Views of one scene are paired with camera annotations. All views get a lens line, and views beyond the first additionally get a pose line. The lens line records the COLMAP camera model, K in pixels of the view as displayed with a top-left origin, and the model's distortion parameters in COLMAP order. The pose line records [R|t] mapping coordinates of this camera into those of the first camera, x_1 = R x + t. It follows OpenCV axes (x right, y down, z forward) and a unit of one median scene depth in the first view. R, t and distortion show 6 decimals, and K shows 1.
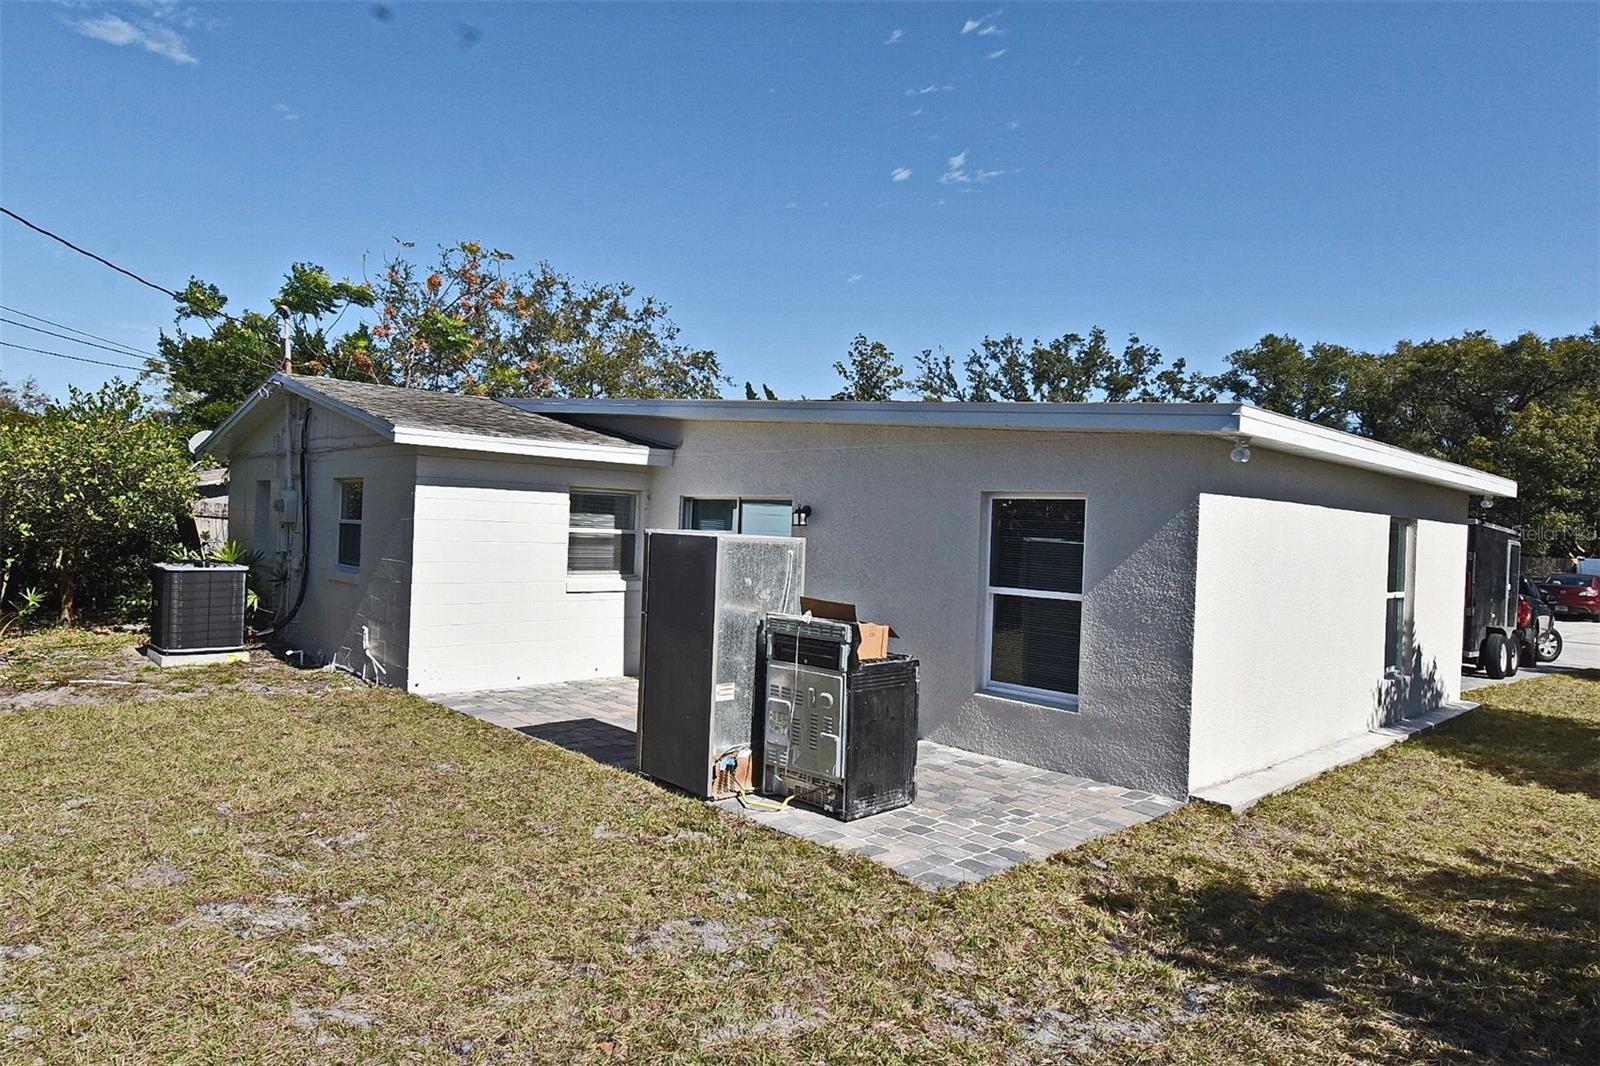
lens RADIAL K [[973.7, 0, 794.8], [0, 973.7, 535.9], [0, 0, 1]] dist [0.004049, -0.000918]
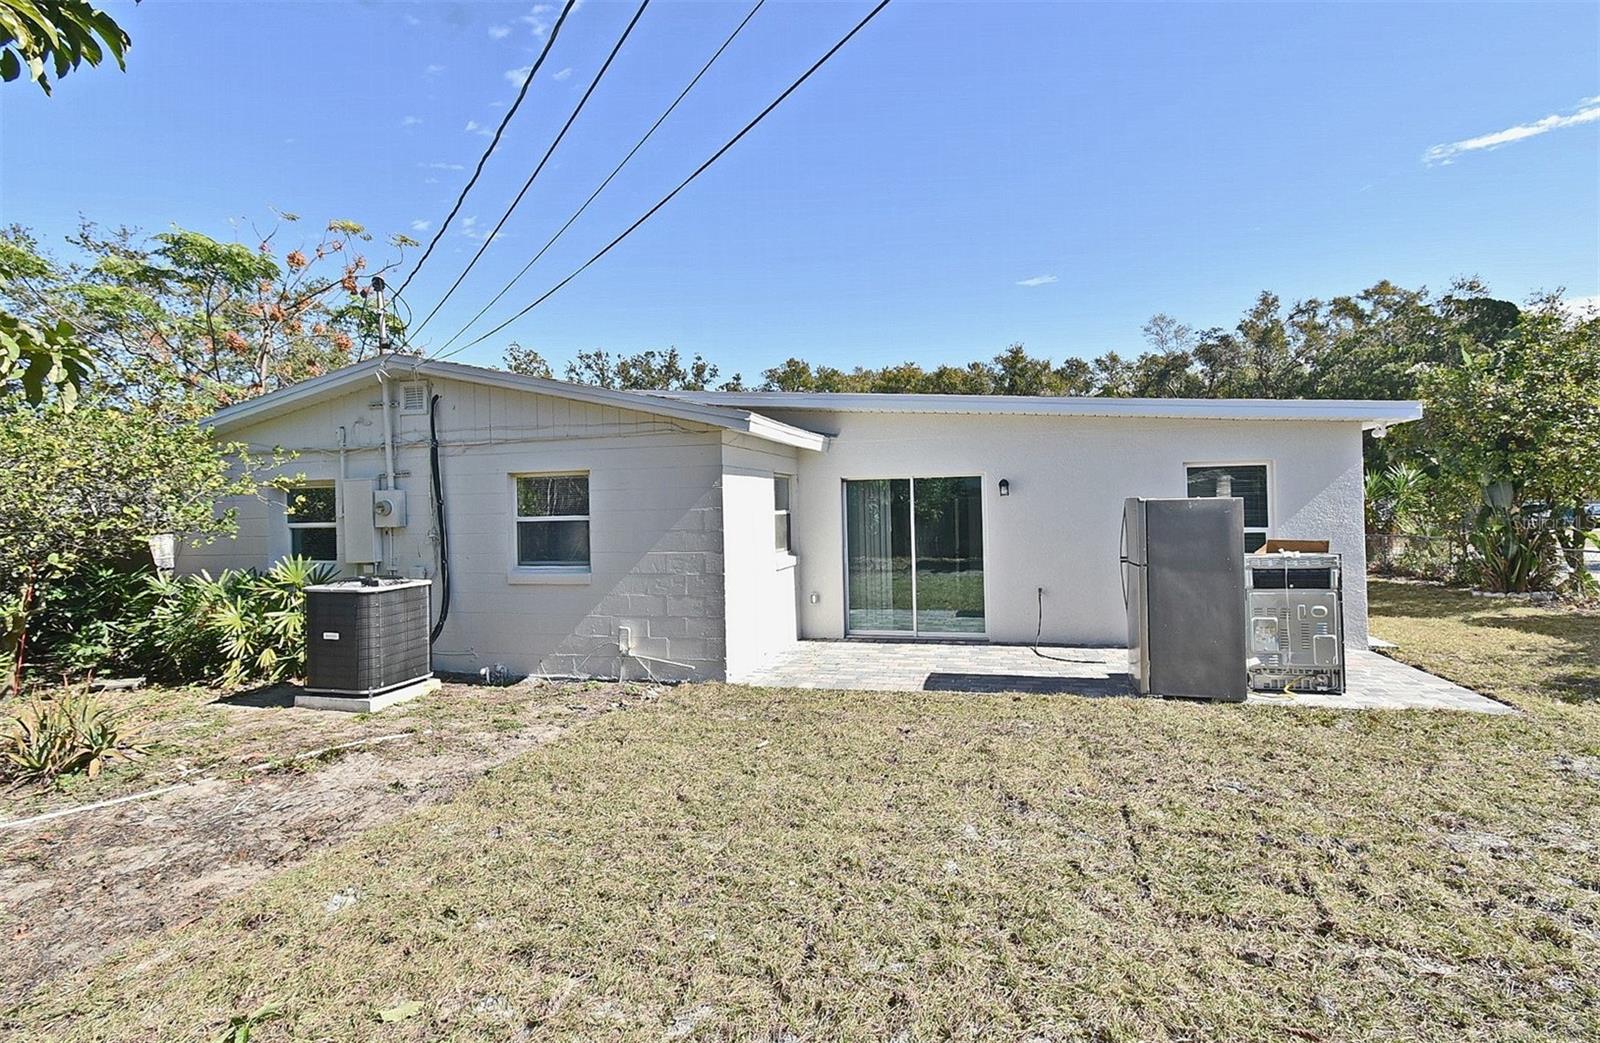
lens RADIAL K [[776.2, 0, 799.8], [0, 776.2, 515.4], [0, 0, 1]] dist [-0.005160, -0.000653]
pose [[0.844983, -0.062698, 0.531105, -0.143847], [0.060568, 0.997934, 0.021444, -0.004309], [-0.531353, 0.014048, 0.847034, 0.056976]]
